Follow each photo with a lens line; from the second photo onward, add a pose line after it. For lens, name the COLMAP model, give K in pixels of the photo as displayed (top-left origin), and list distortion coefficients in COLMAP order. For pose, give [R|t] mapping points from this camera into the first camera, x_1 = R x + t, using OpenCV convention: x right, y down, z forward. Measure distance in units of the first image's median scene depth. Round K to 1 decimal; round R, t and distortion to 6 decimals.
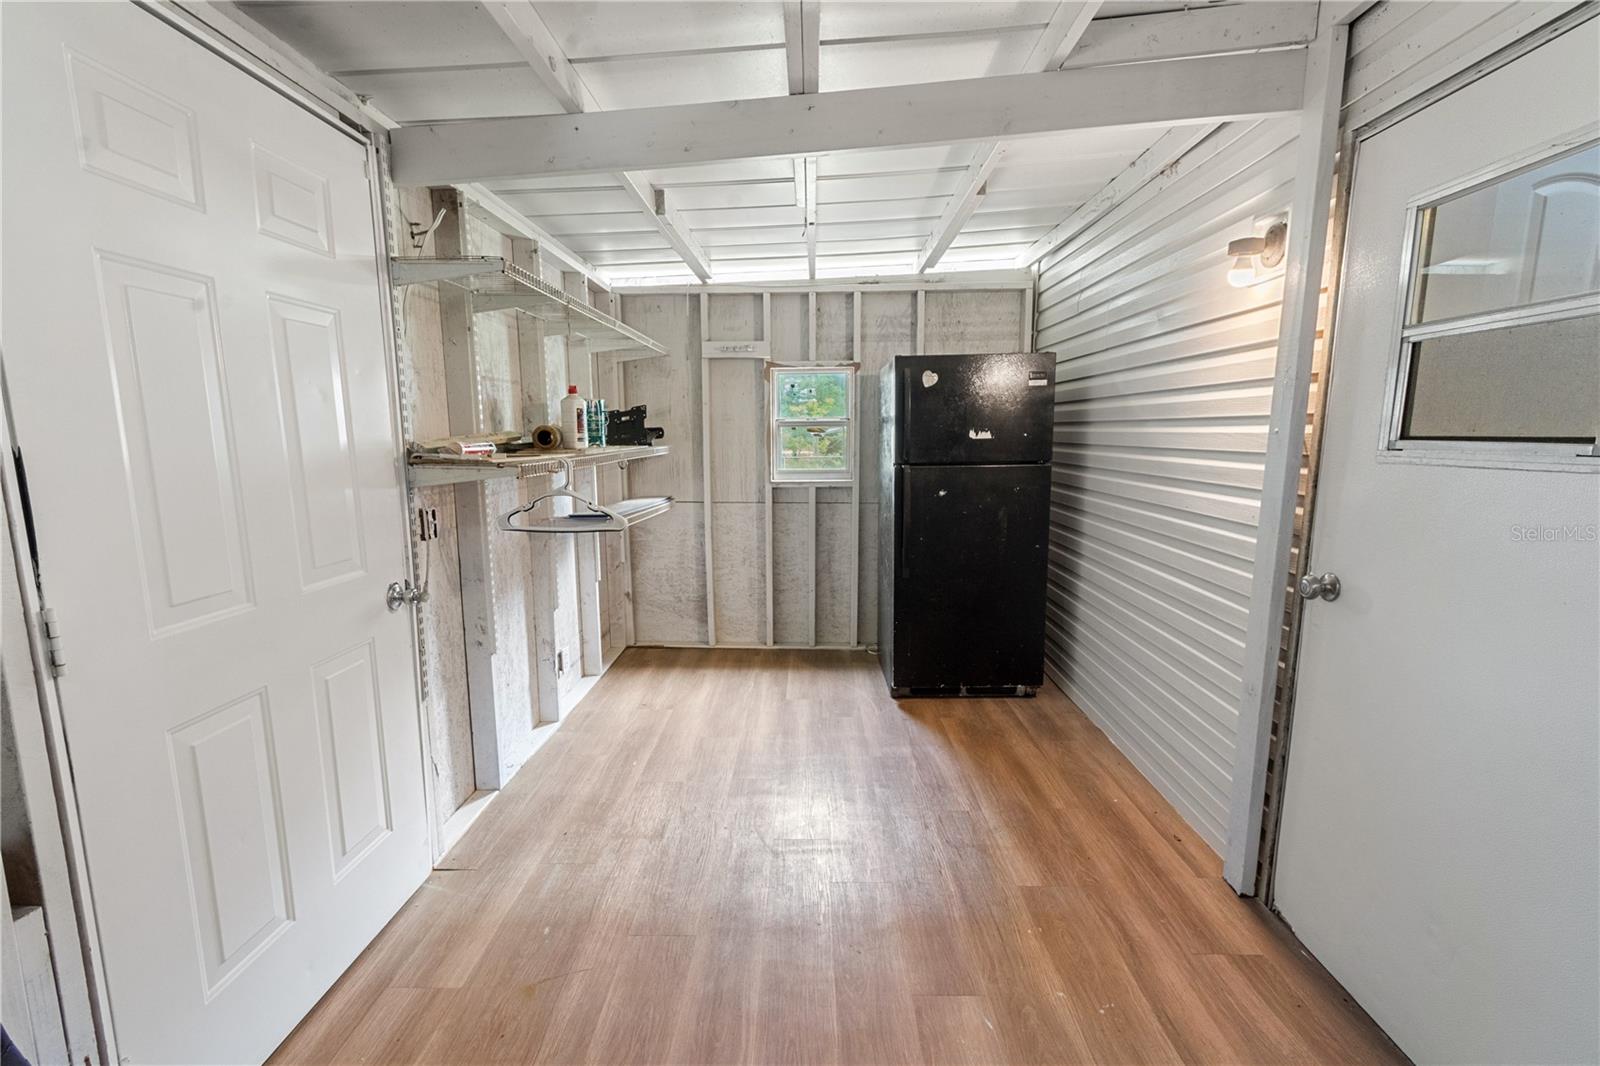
lens RADIAL K [[716.3, 0, 785.7], [0, 716.3, 545.5], [0, 0, 1]] dist [0.004177, -0.000510]
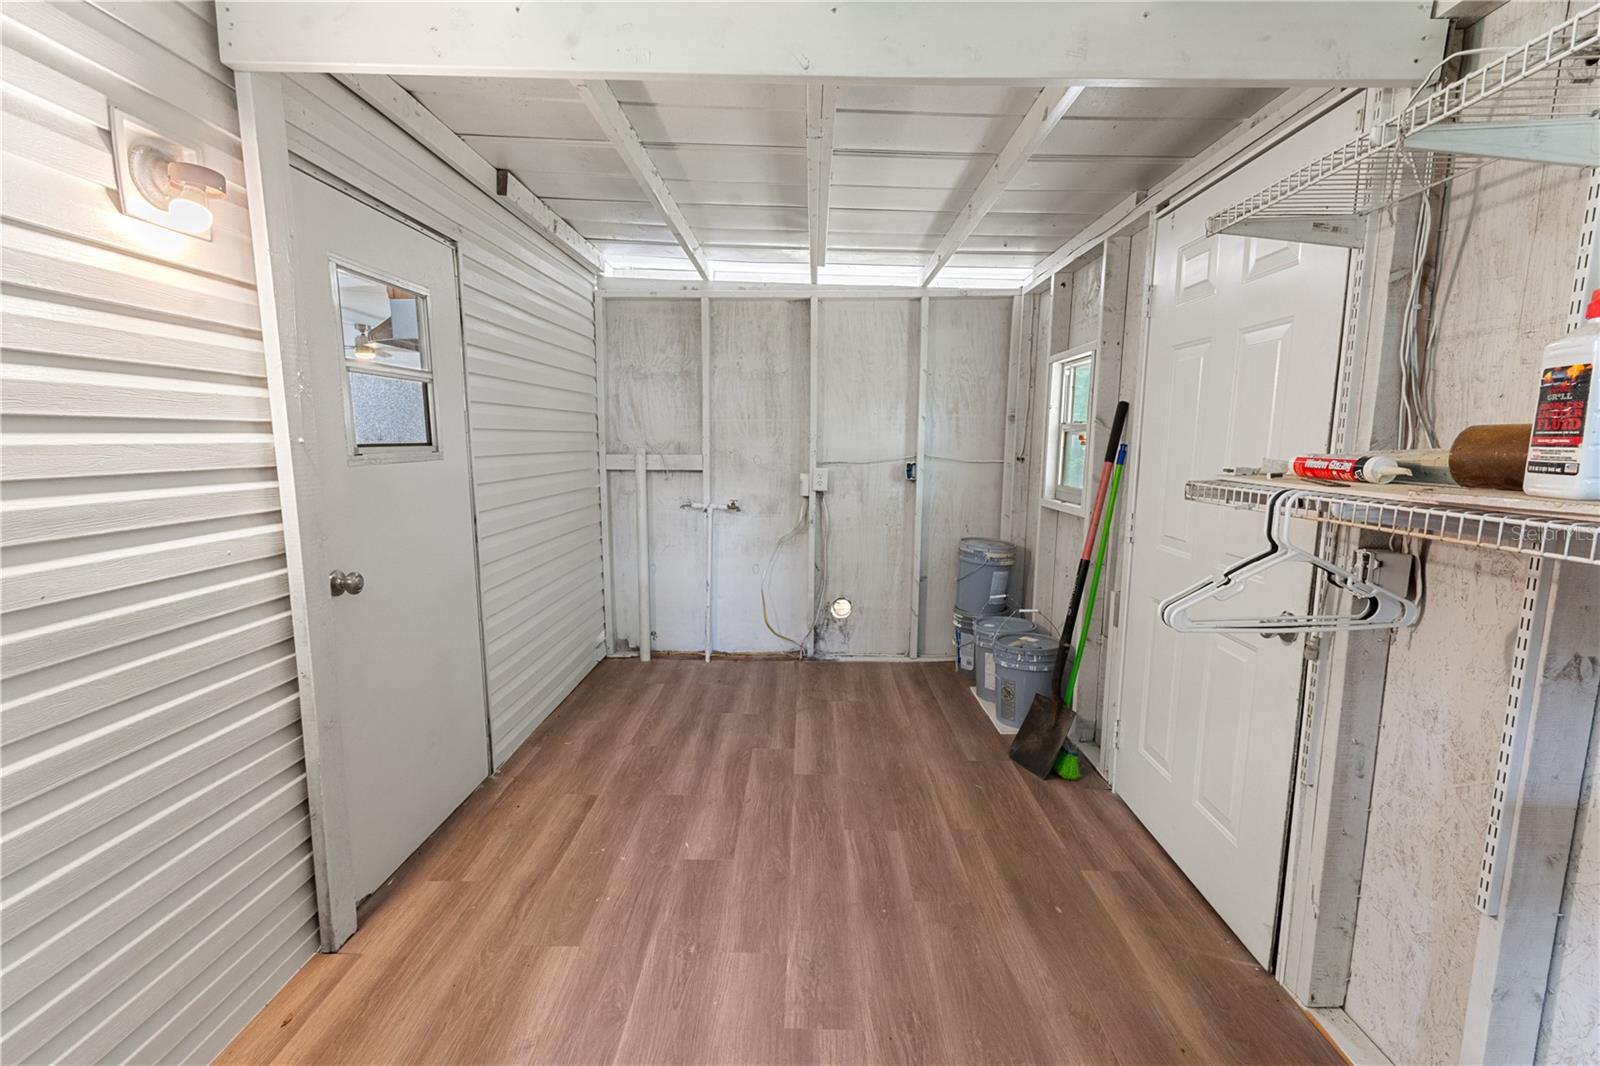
lens RADIAL K [[716.3, 0, 785.7], [0, 716.3, 545.5], [0, 0, 1]] dist [0.004177, -0.000510]
pose [[-0.999957, 0.003126, -0.008718, 0.086017], [0.000381, 0.954429, 0.298439, -0.322071], [0.009254, 0.298423, -0.954389, 2.037482]]
